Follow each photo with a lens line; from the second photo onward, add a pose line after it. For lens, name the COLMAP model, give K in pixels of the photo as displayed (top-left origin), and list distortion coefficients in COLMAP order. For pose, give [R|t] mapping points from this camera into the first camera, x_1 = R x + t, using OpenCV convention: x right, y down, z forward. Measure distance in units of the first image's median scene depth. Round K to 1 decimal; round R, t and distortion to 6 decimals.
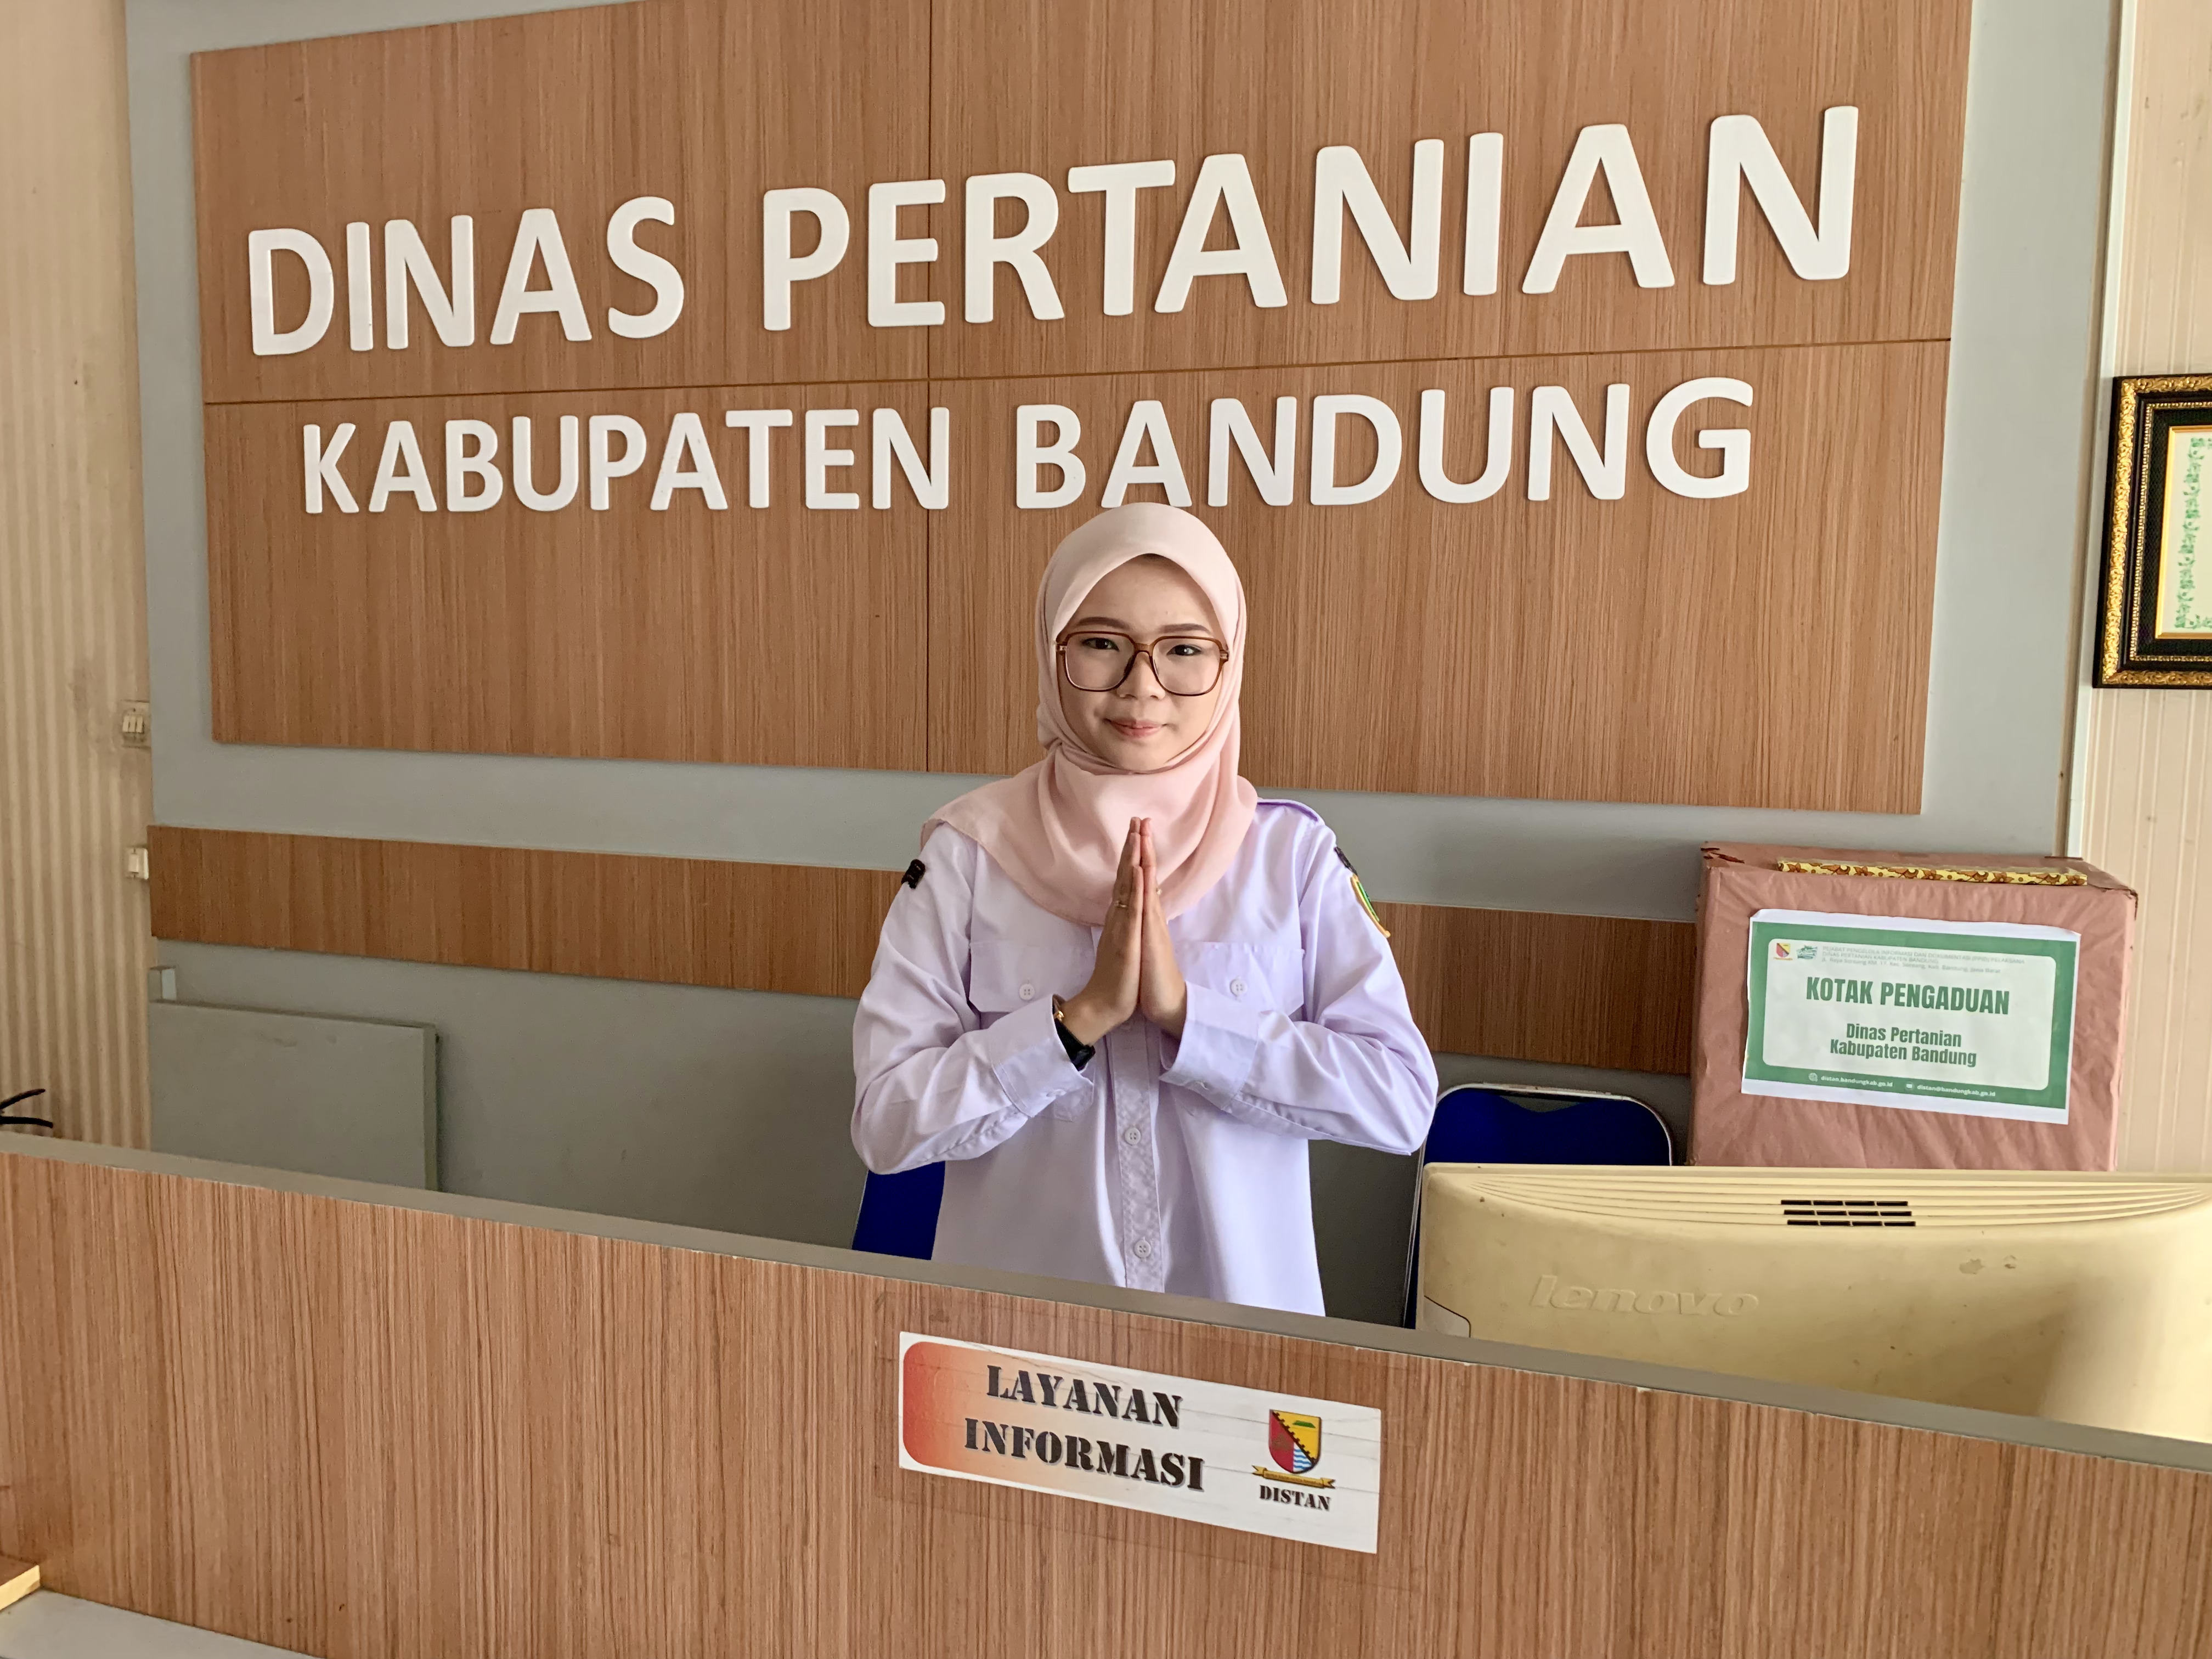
lens RADIAL K [[1678.4, 0, 1170.3], [0, 1678.4, 832.5], [0, 0, 1]] dist [0.036996, -0.174817]
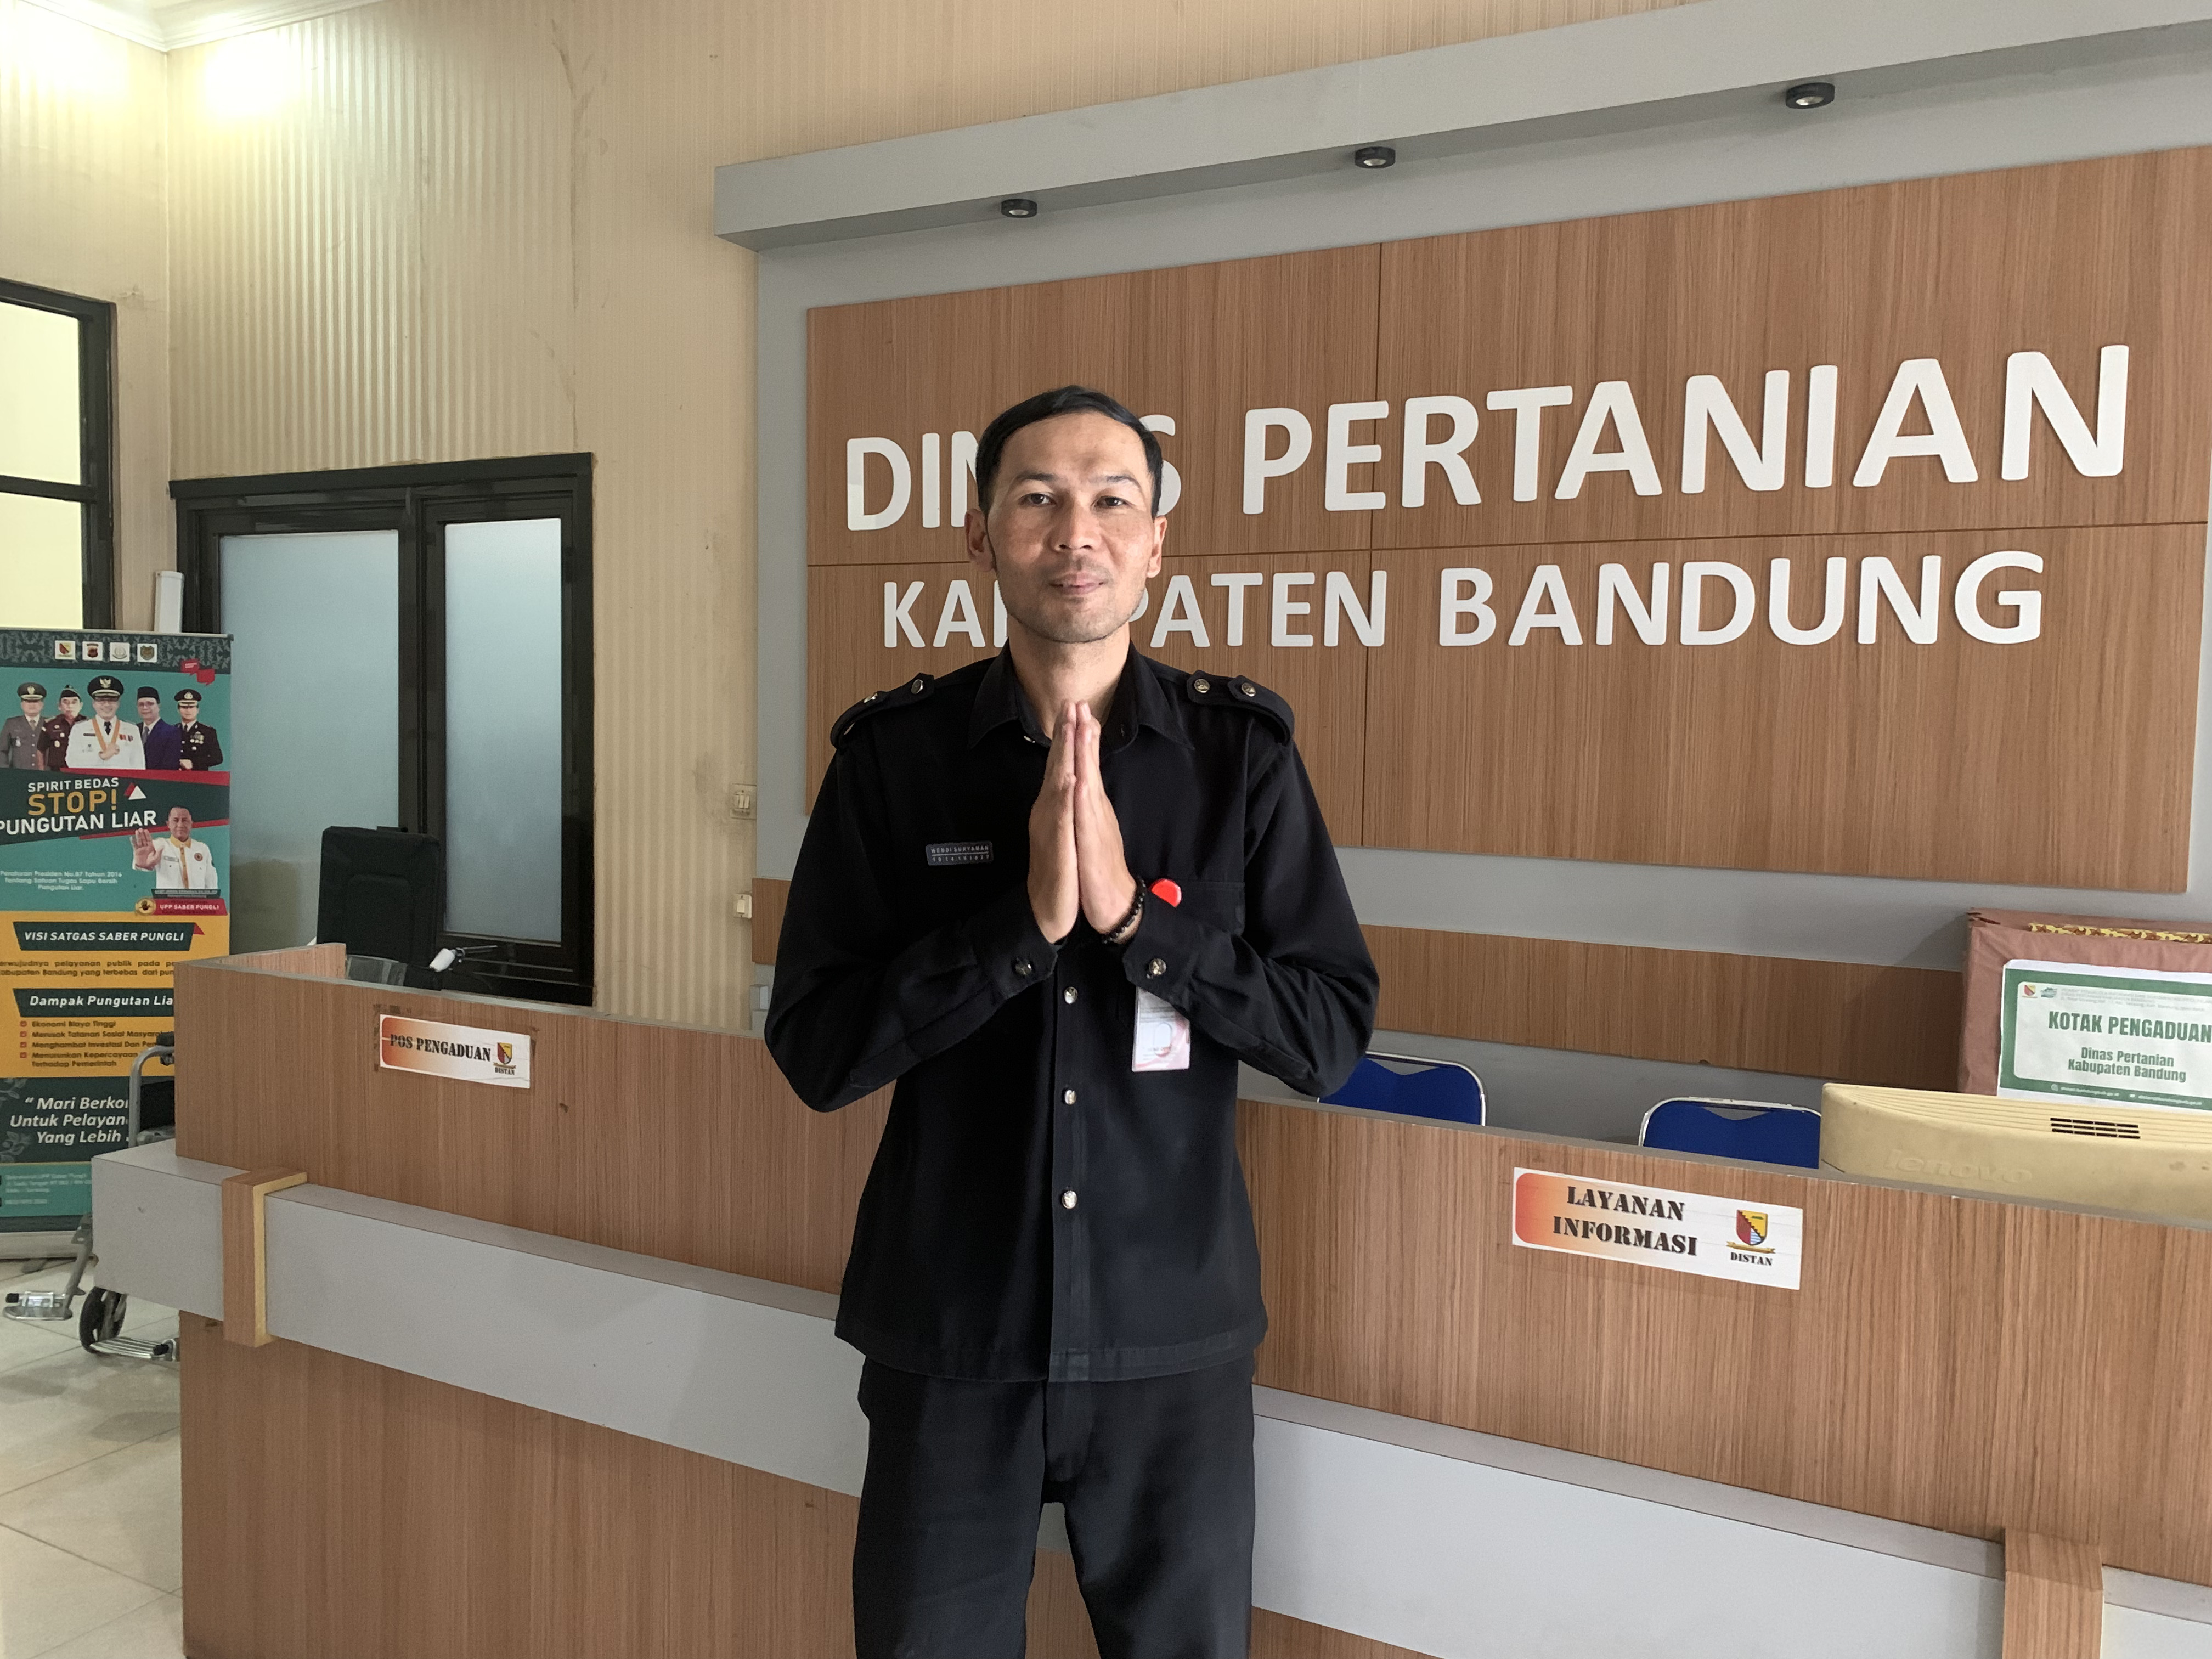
lens RADIAL K [[1682.9, 0, 1106.0], [0, 1682.9, 829.5], [0, 0, 1]] dist [0.003984, -0.058844]
pose [[0.981352, 0.008416, -0.192033, -0.109528], [-0.015900, 0.999171, -0.037469, 0.003684], [0.191559, 0.039824, 0.980673, -0.385970]]
